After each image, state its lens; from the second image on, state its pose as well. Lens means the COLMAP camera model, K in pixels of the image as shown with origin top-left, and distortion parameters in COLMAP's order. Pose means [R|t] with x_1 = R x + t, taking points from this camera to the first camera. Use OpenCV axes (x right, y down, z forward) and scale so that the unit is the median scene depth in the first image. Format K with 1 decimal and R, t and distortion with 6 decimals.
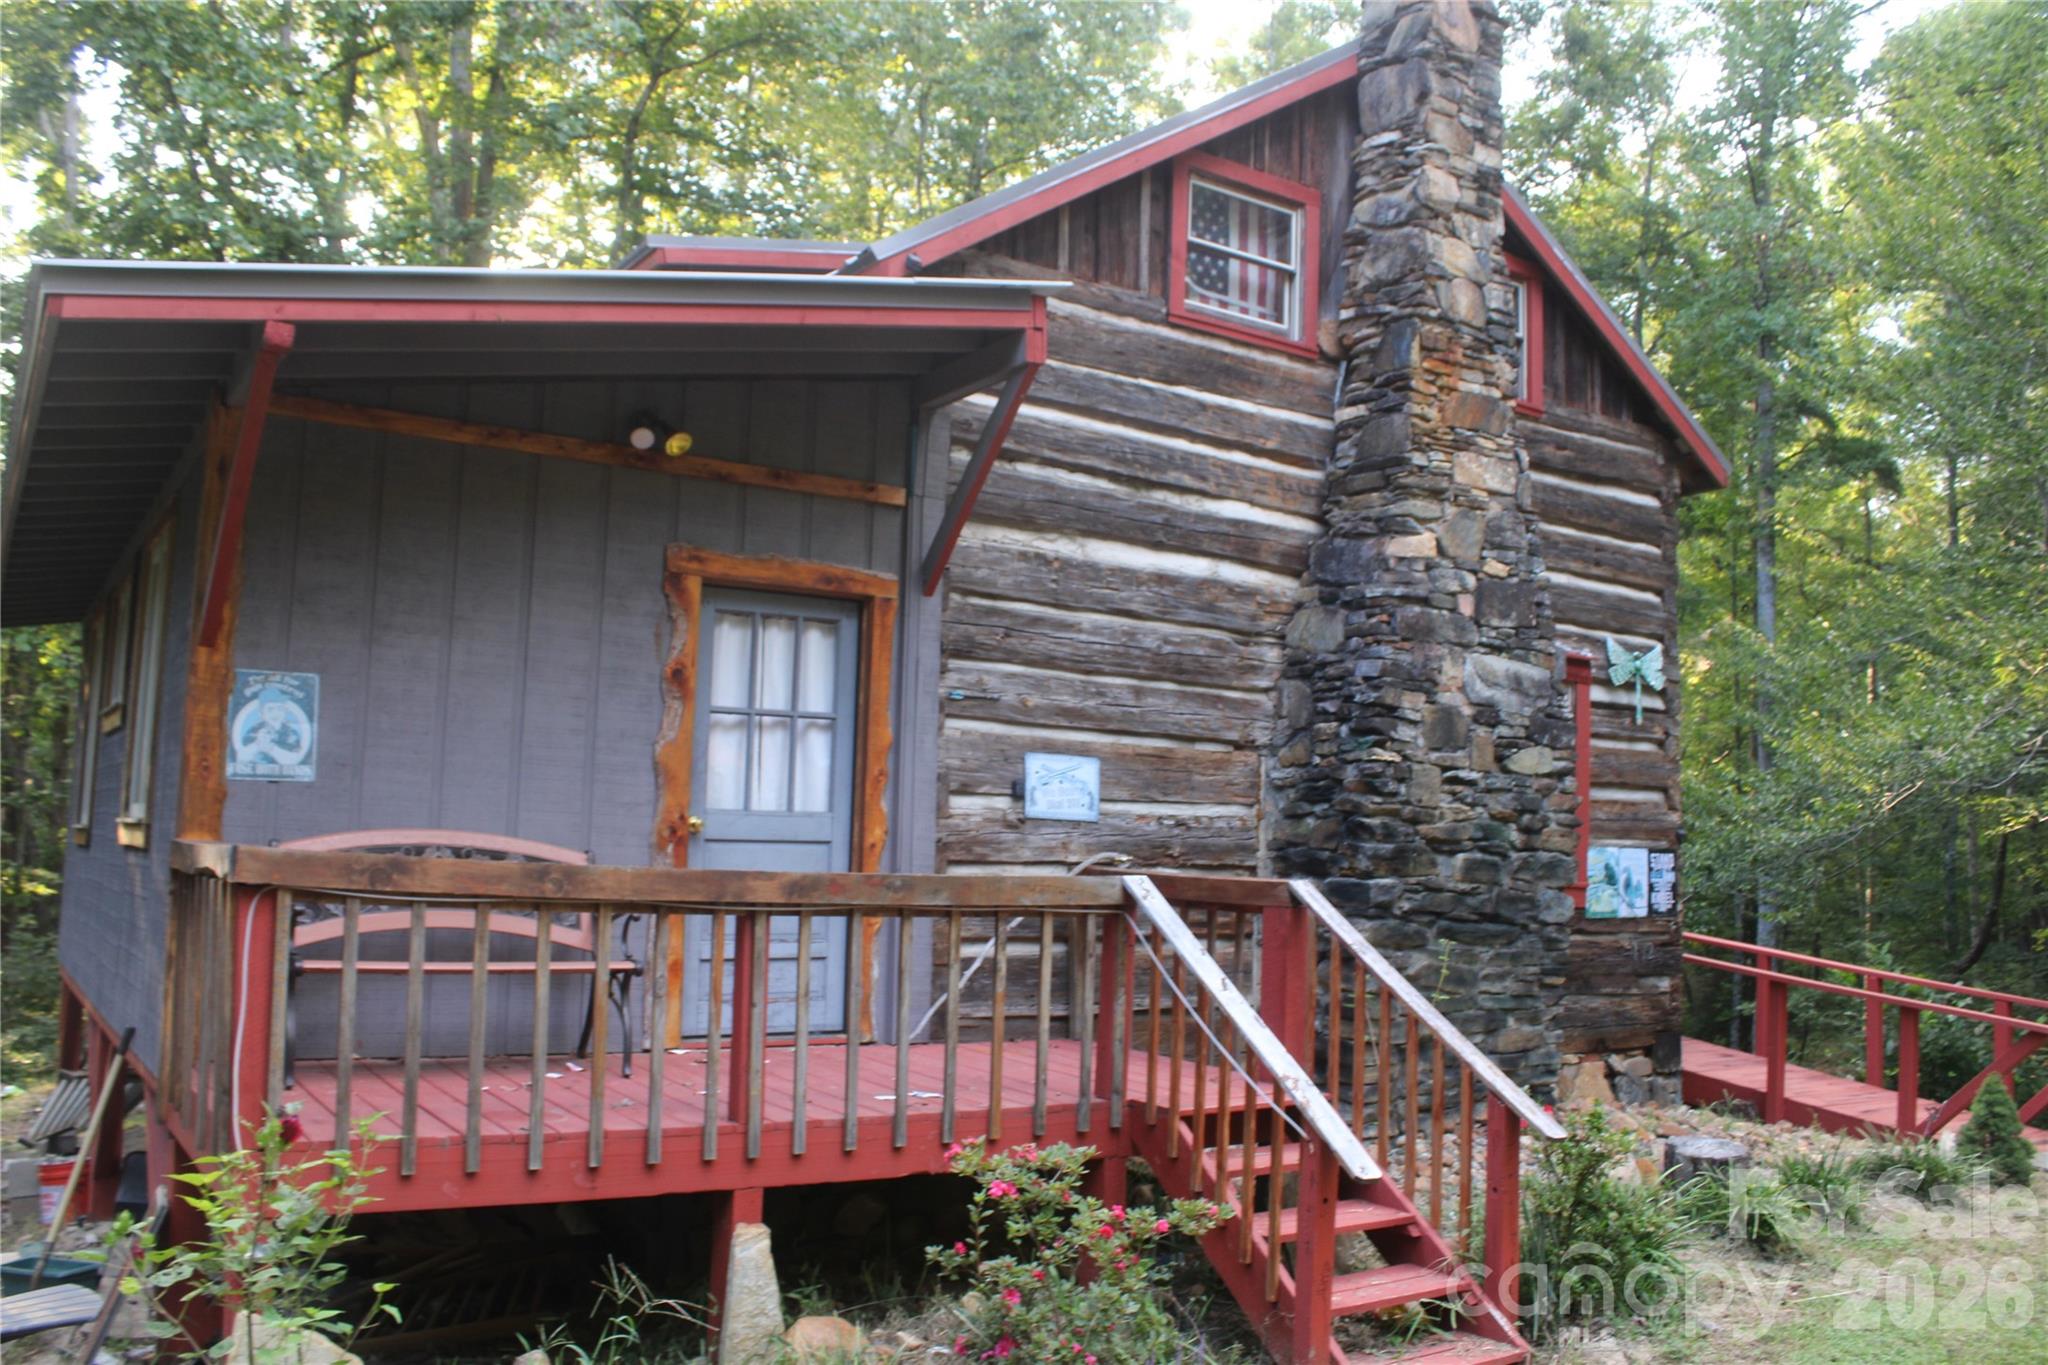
lens RADIAL K [[1716.8, 0, 1028.2], [0, 1716.8, 697.5], [0, 0, 1]] dist [-0.135907, 0.030312]
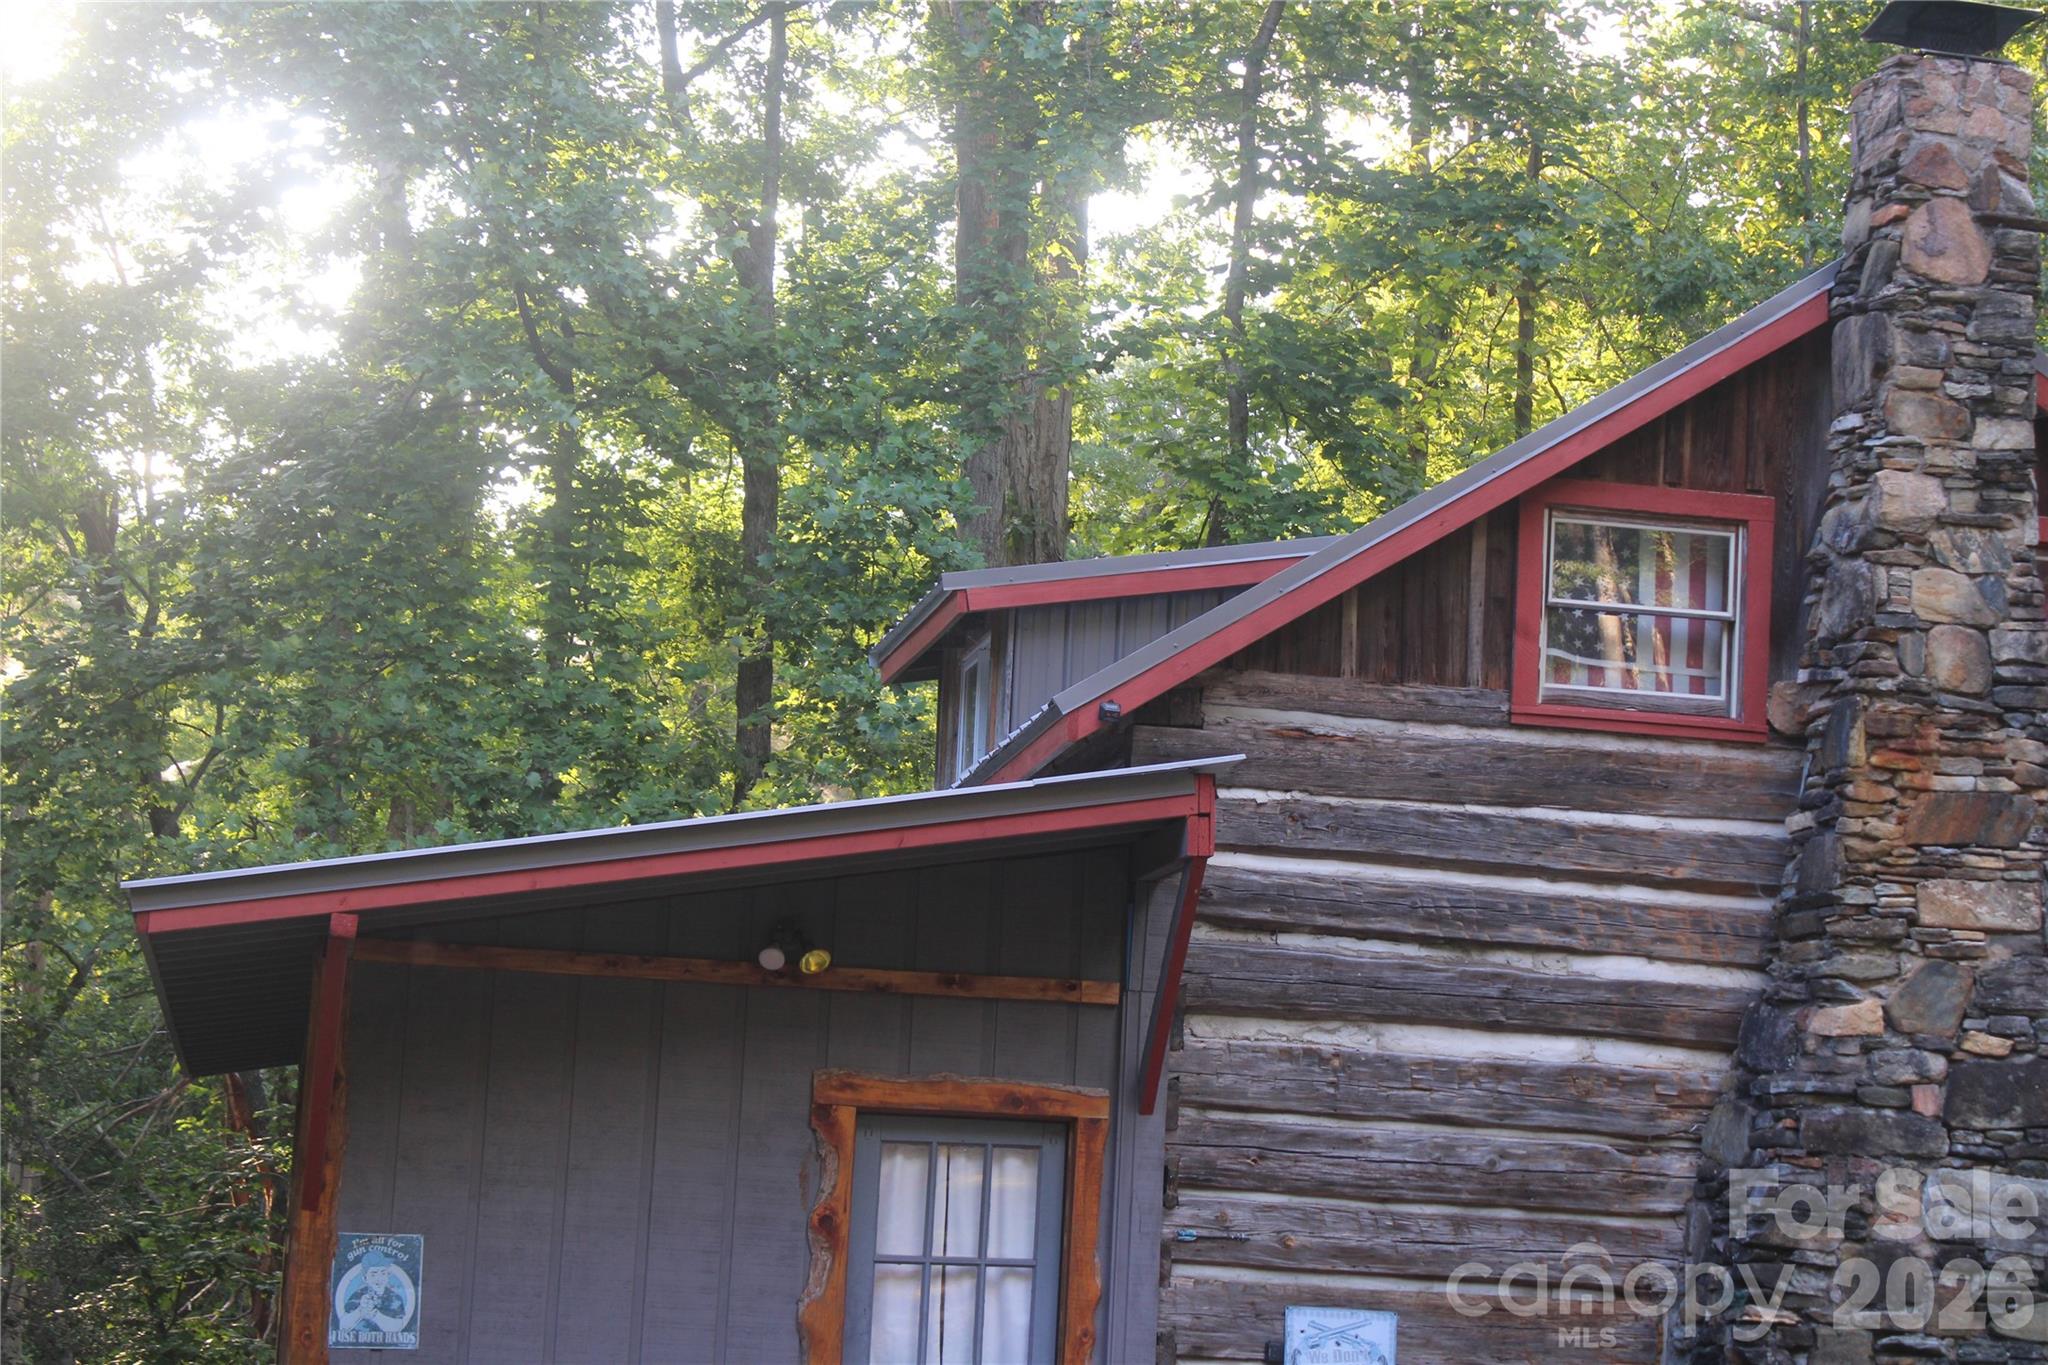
lens RADIAL K [[4201.4, 0, 1025.4], [0, 4201.4, 679.9], [0, 0, 1]] dist [0.040610, 0.000000]
pose [[0.921737, -0.043416, -0.385377, 0.609650], [0.016076, 0.997137, -0.073887, -0.107865], [0.387481, 0.061909, 0.919797, -0.800320]]
